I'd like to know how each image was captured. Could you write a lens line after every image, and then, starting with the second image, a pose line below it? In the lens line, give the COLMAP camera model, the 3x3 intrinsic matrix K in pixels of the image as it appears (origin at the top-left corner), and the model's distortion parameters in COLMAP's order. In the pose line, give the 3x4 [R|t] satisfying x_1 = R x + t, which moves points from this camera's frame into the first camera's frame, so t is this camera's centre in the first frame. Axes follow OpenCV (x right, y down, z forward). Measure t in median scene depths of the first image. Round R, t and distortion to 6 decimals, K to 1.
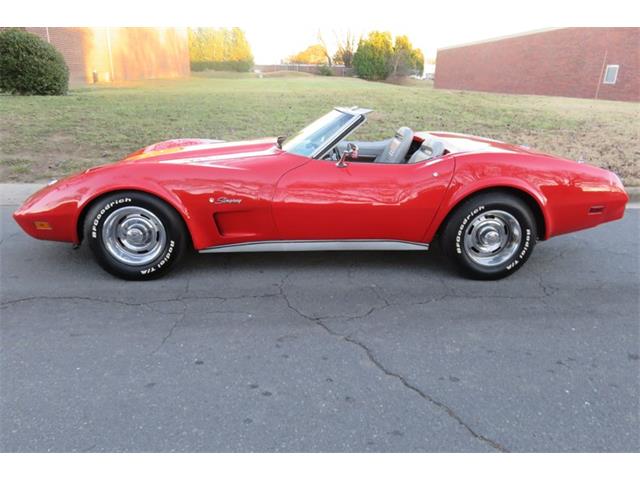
lens RADIAL K [[501.3, 0, 317.8], [0, 501.3, 244.0], [0, 0, 1]] dist [-0.022189, 0.011155]
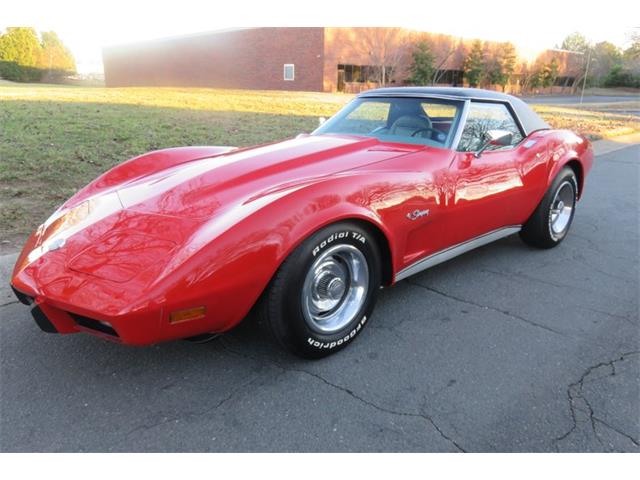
lens RADIAL K [[501.3, 0, 318.7], [0, 501.3, 236.8], [0, 0, 1]] dist [-0.022189, 0.011155]
pose [[0.773696, -0.195187, 0.602741, -0.721545], [0.204830, 0.977331, 0.053564, -0.115912], [-0.599532, 0.082017, 0.796137, 0.450787]]
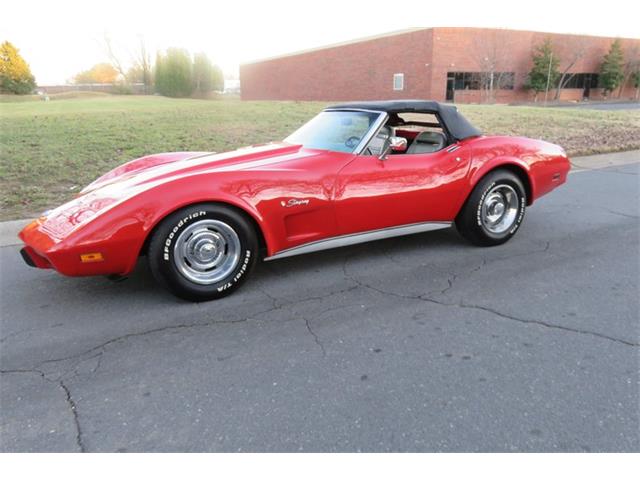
lens RADIAL K [[501.3, 0, 323.2], [0, 501.3, 242.9], [0, 0, 1]] dist [-0.022189, 0.011155]
pose [[0.917893, -0.147446, 0.368418, -0.477923], [0.158760, 0.987317, -0.000402, 0.001814], [-0.363686, 0.058858, 0.929660, 0.053811]]
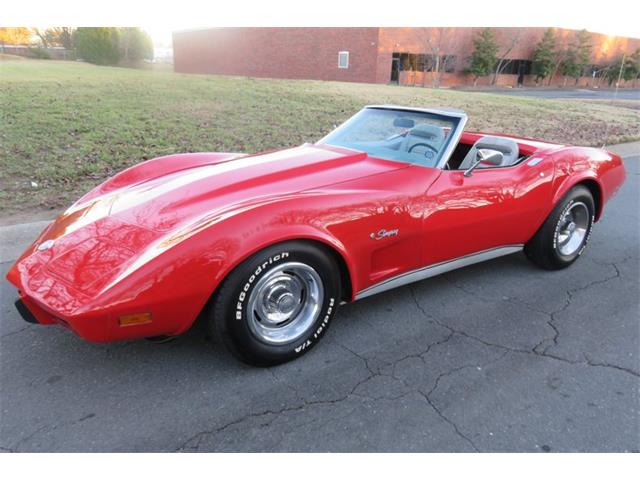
lens RADIAL K [[501.3, 0, 321.4], [0, 501.3, 242.0], [0, 0, 1]] dist [-0.022189, 0.011155]
pose [[0.860852, -0.163829, 0.481762, -0.607808], [0.151217, 0.986347, 0.065211, -0.130696], [-0.485868, 0.016713, 0.873872, 0.336888]]
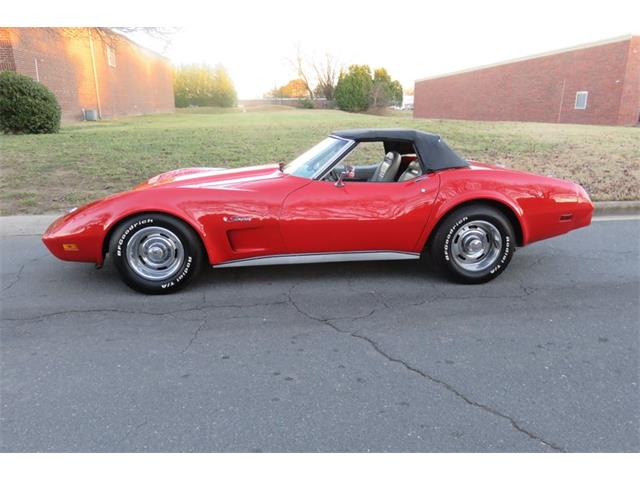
lens RADIAL K [[501.3, 0, 318.6], [0, 501.3, 243.1], [0, 0, 1]] dist [-0.022189, 0.011155]
pose [[0.999010, -0.032889, 0.029954, -0.036471], [0.034696, 0.997476, -0.061947, 0.039263], [-0.027841, 0.062925, 0.997630, -0.106832]]
